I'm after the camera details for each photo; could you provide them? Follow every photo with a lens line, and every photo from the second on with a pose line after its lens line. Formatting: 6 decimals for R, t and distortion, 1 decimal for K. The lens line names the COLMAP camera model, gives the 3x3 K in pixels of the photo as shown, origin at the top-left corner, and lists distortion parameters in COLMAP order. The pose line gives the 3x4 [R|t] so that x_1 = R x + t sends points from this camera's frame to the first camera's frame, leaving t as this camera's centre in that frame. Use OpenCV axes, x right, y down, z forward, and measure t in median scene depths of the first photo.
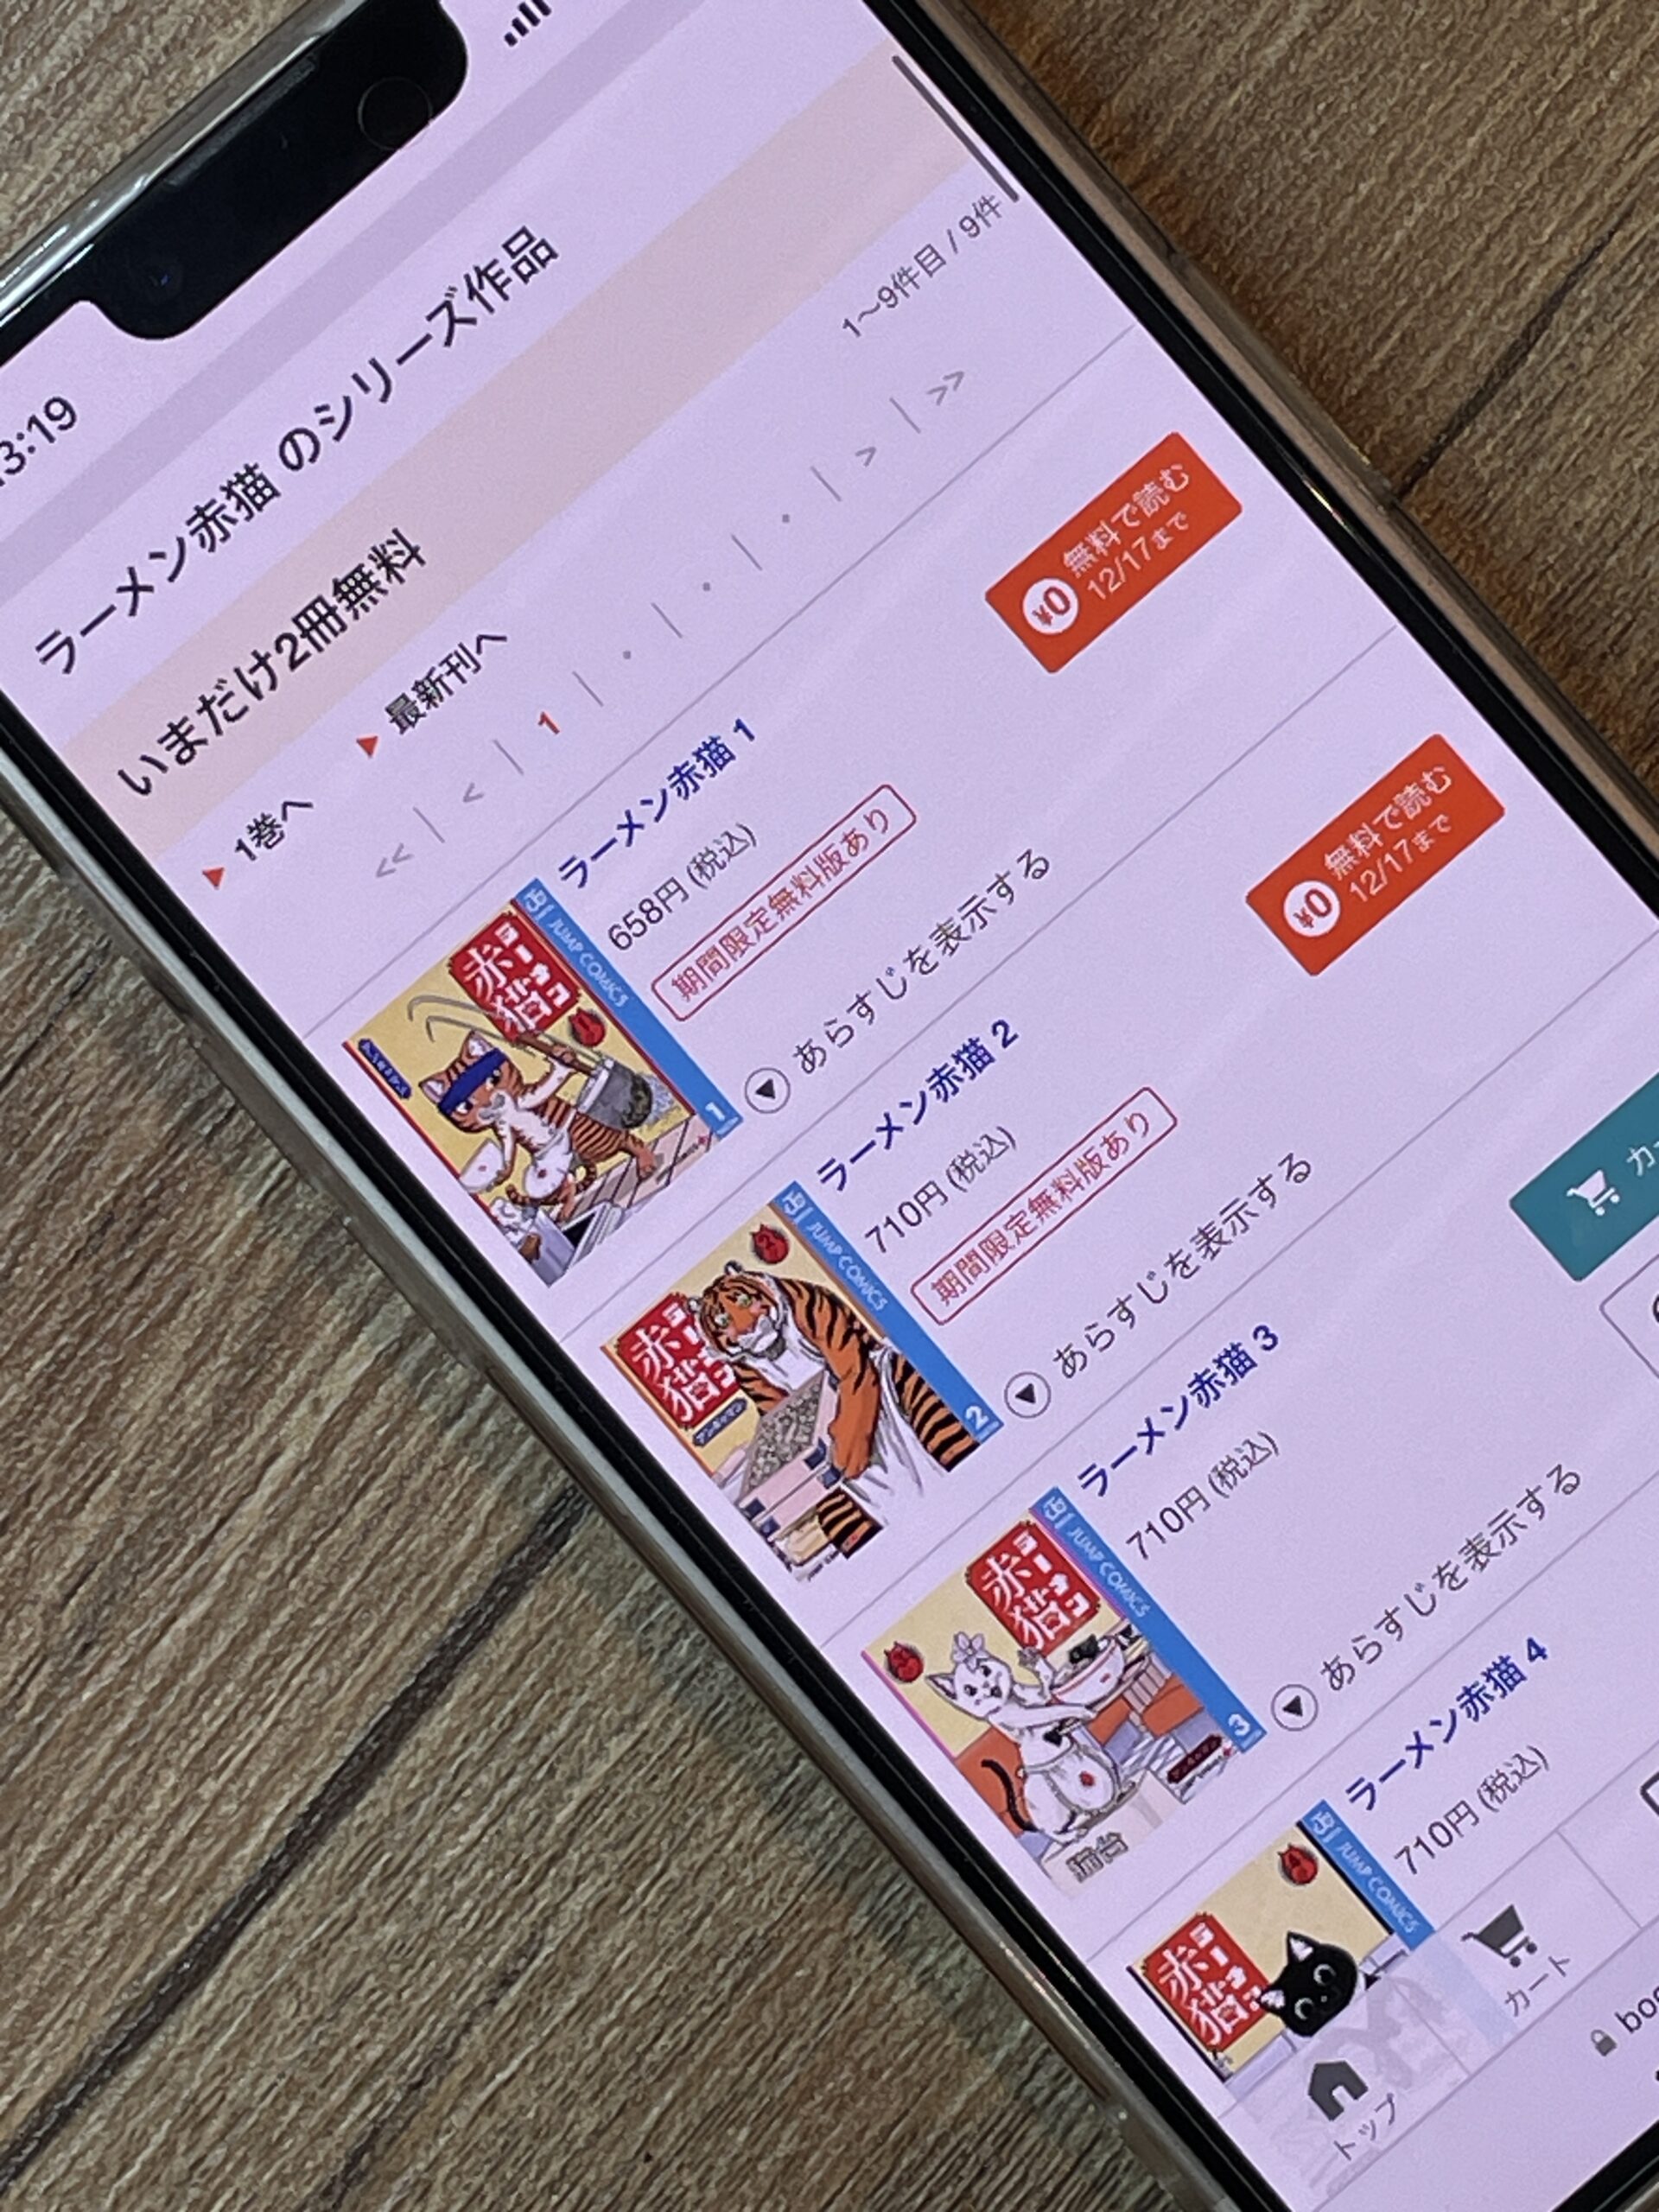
lens RADIAL K [[5683.8, 0, 845.9], [0, 5683.8, 1110.0], [0, 0, 1]] dist [-0.056168, 0.000000]
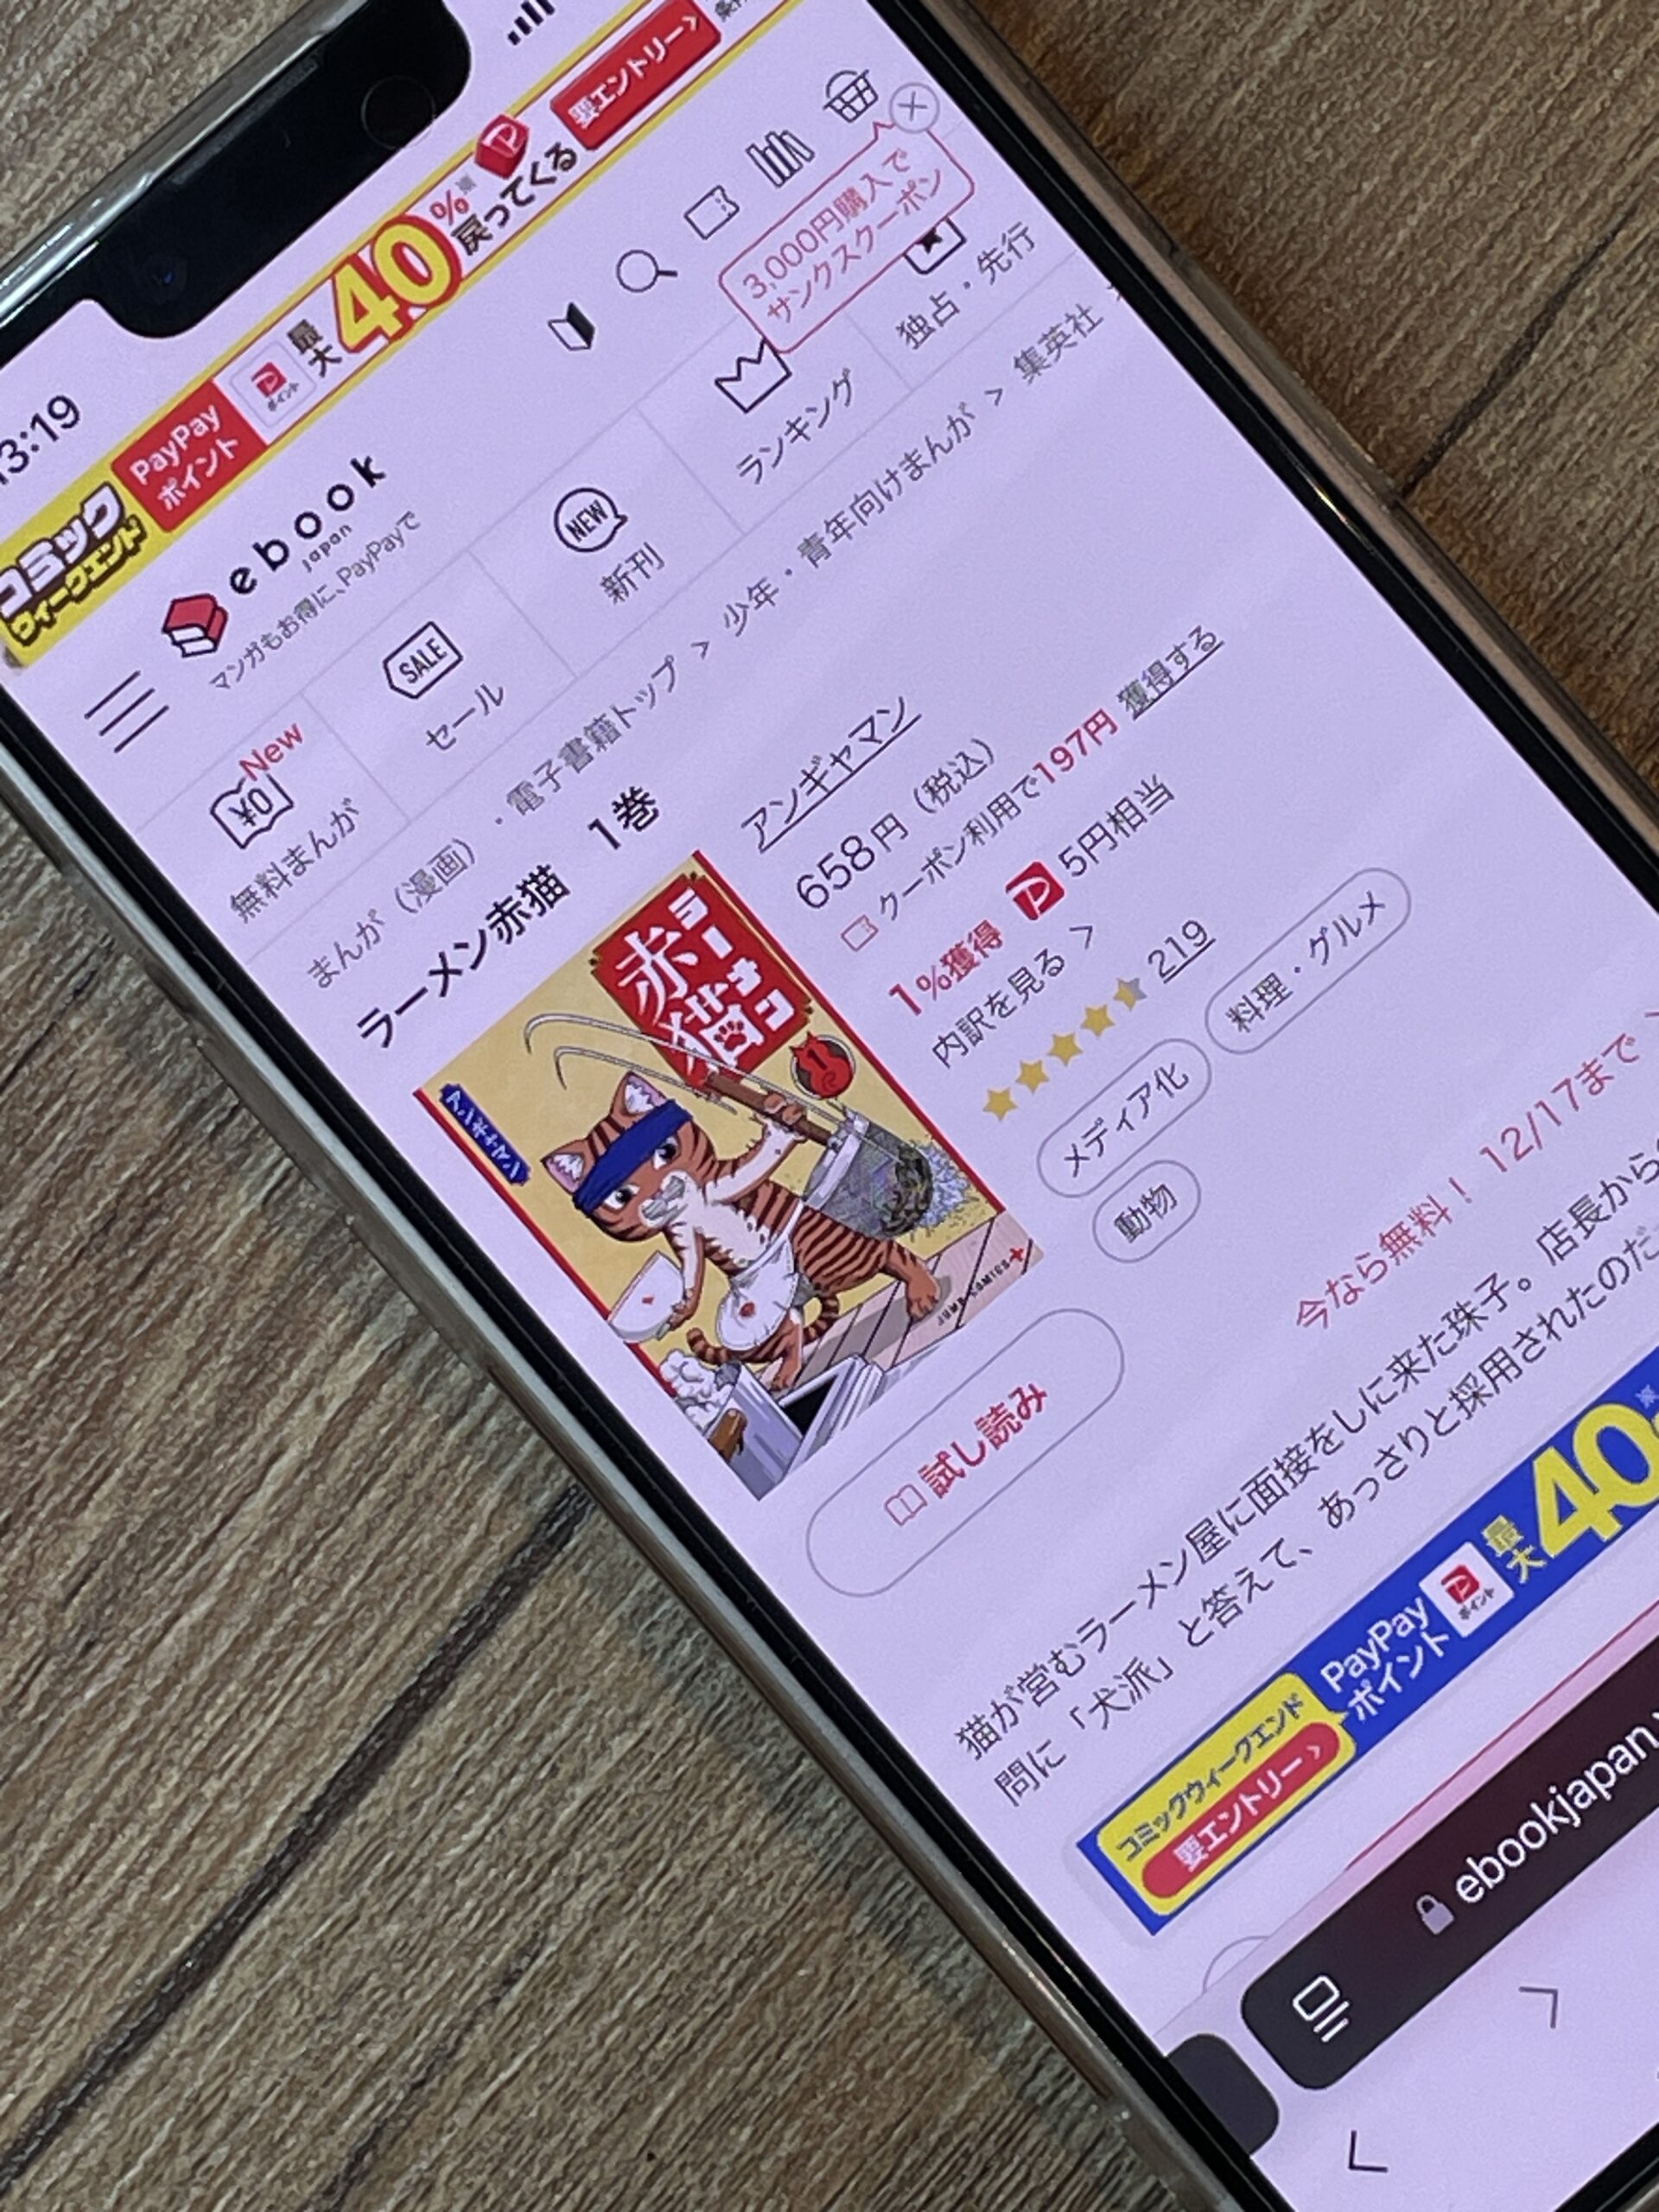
lens RADIAL K [[5683.8, 0, 823.4], [0, 5683.8, 1101.3], [0, 0, 1]] dist [-0.056168, 0.000000]
pose [[0.999990, 0.000649, -0.004417, -0.042820], [-0.000654, 0.999999, -0.001311, -0.009963], [0.004417, 0.001313, 0.999989, 0.401628]]
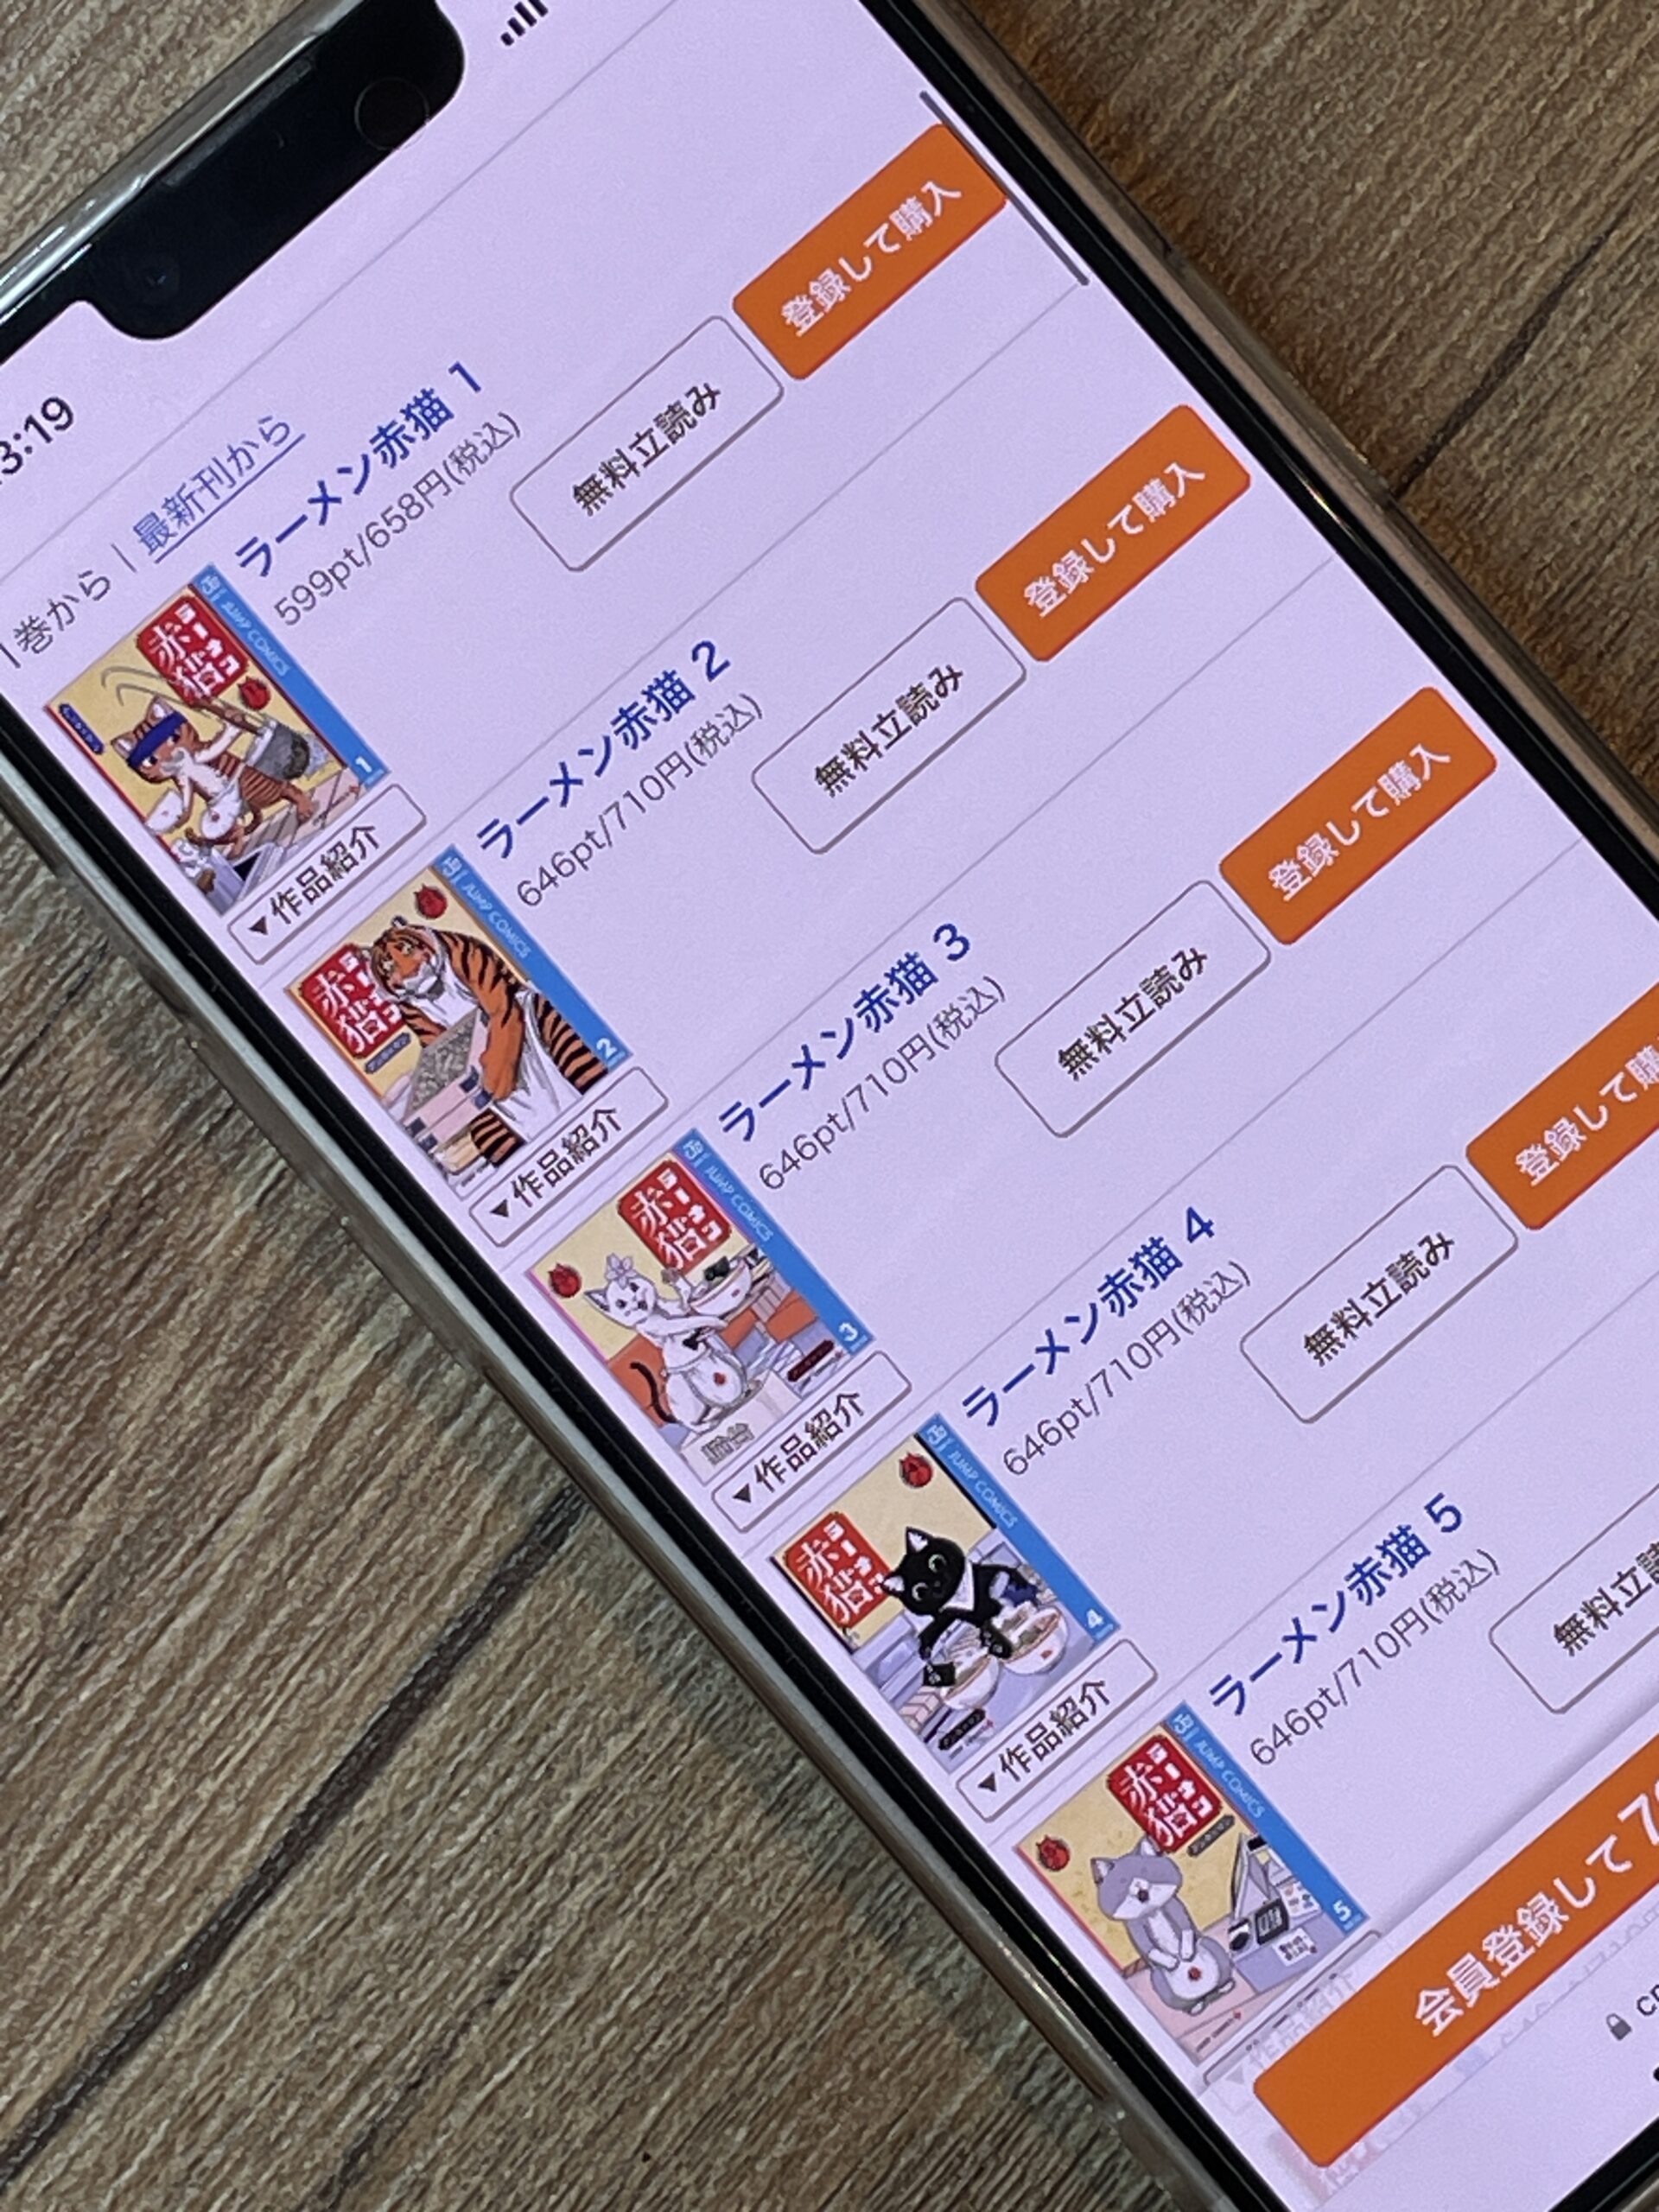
lens RADIAL K [[5683.8, 0, 824.5], [0, 5683.8, 1105.0], [0, 0, 1]] dist [-0.056168, 0.000000]
pose [[0.999995, -0.000182, -0.003261, 0.075946], [0.000180, 1.000000, -0.000814, 0.071334], [0.003261, 0.000814, 0.999994, -0.171043]]
